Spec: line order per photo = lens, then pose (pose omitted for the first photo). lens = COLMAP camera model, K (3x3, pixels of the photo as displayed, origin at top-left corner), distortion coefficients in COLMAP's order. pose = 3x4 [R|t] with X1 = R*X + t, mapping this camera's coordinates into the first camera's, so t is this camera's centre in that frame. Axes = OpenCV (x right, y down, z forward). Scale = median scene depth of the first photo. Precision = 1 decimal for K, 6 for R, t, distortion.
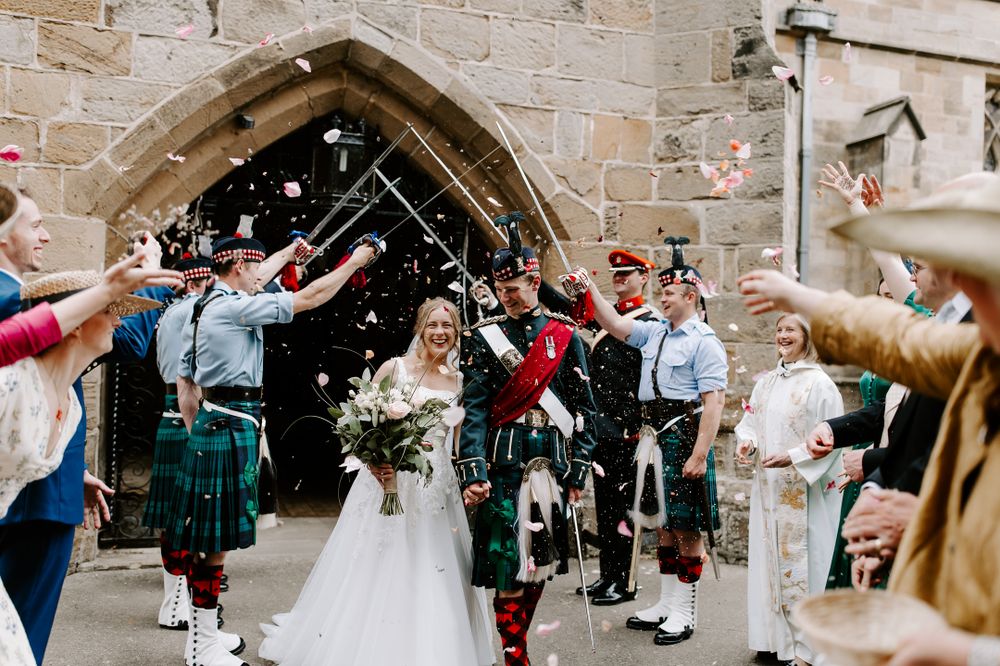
lens RADIAL K [[931.3, 0, 464.6], [0, 931.3, 332.3], [0, 0, 1]] dist [-0.000729, -0.016918]
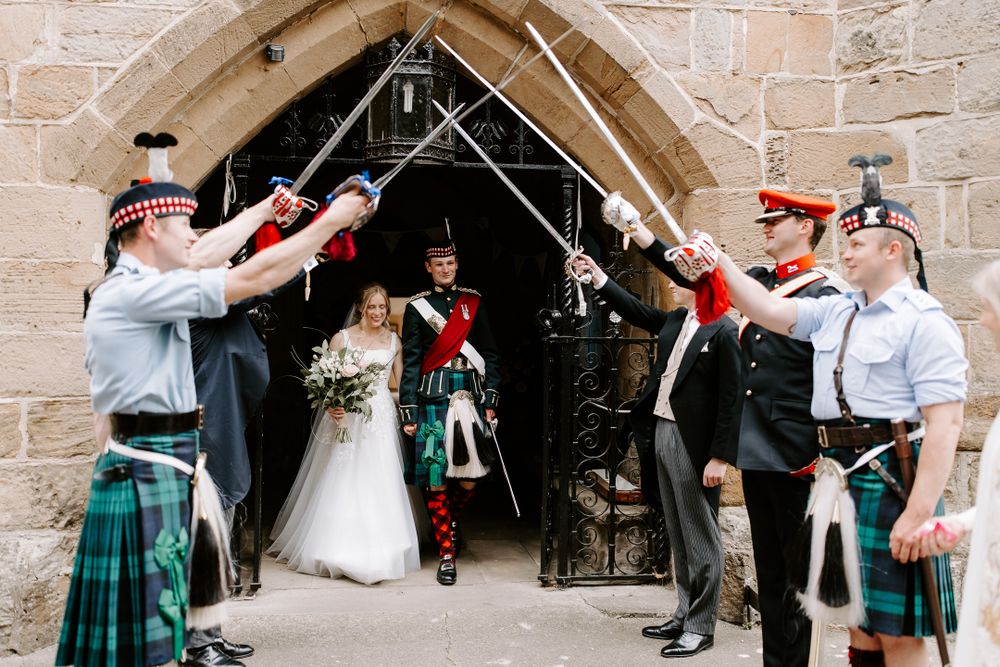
lens RADIAL K [[931.3, 0, 464.6], [0, 931.3, 332.8], [0, 0, 1]] dist [-0.000729, -0.016918]
pose [[0.980671, -0.026692, -0.193834, 0.063919], [0.029514, 0.999496, 0.011687, 0.001375], [0.193425, -0.017182, 0.980965, 0.273271]]
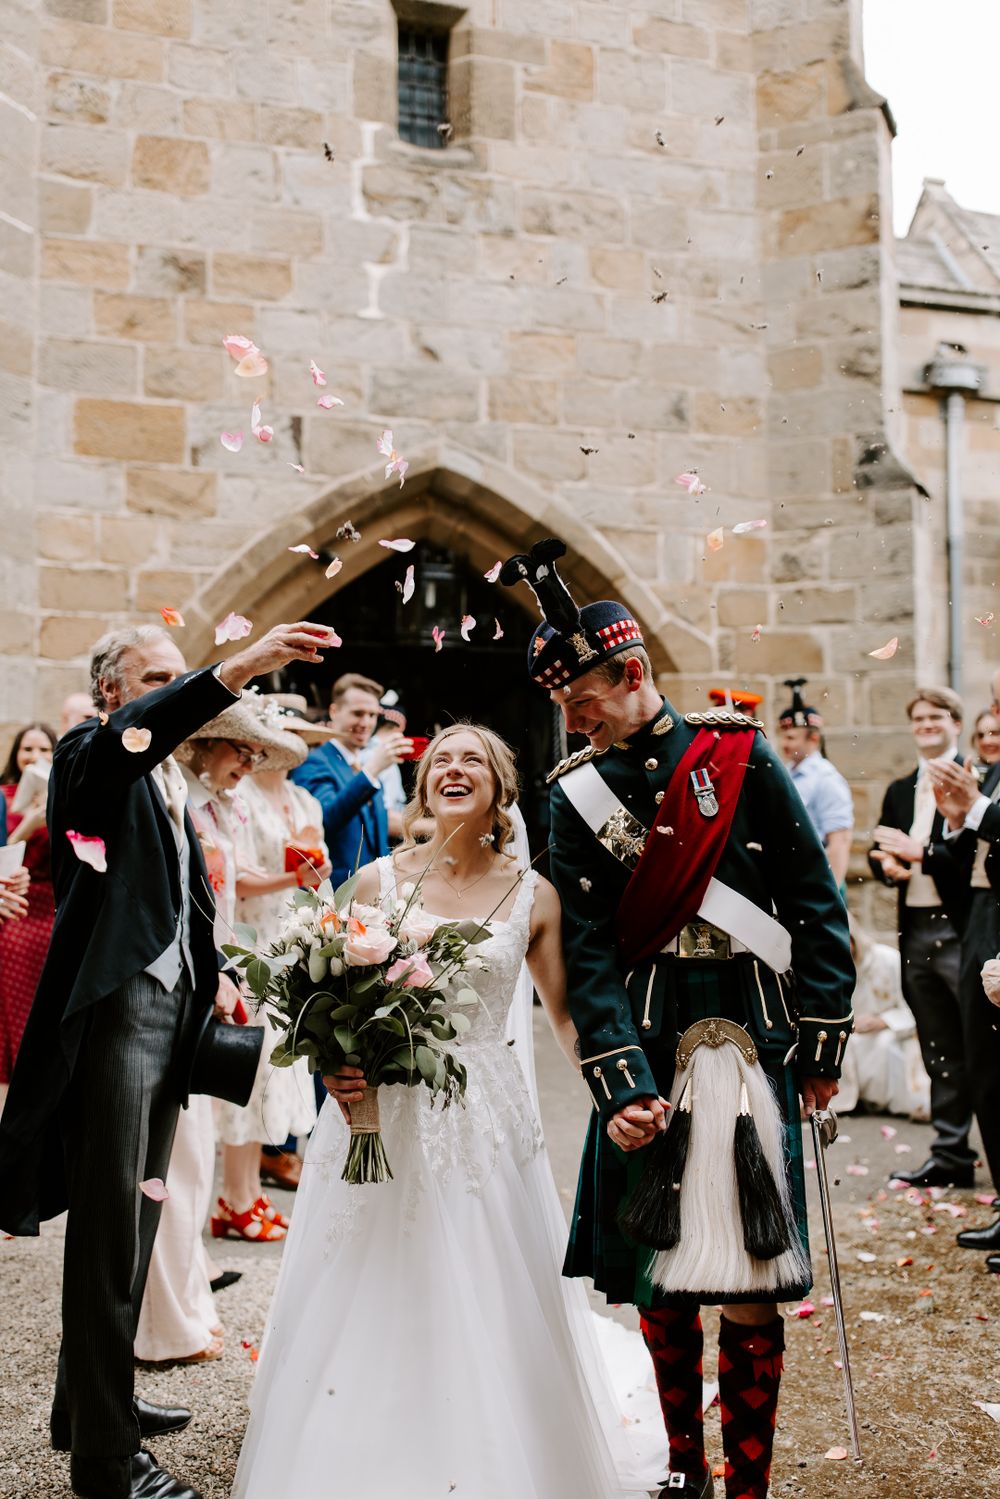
lens RADIAL K [[1396.0, 0, 455.4], [0, 1396.0, 746.3], [0, 0, 1]] dist [-0.000729, -0.016918]
pose [[0.999331, -0.027350, -0.024272, -0.082033], [0.026641, 0.999222, -0.029067, 0.005768], [0.025048, 0.028401, 0.999283, -0.395779]]
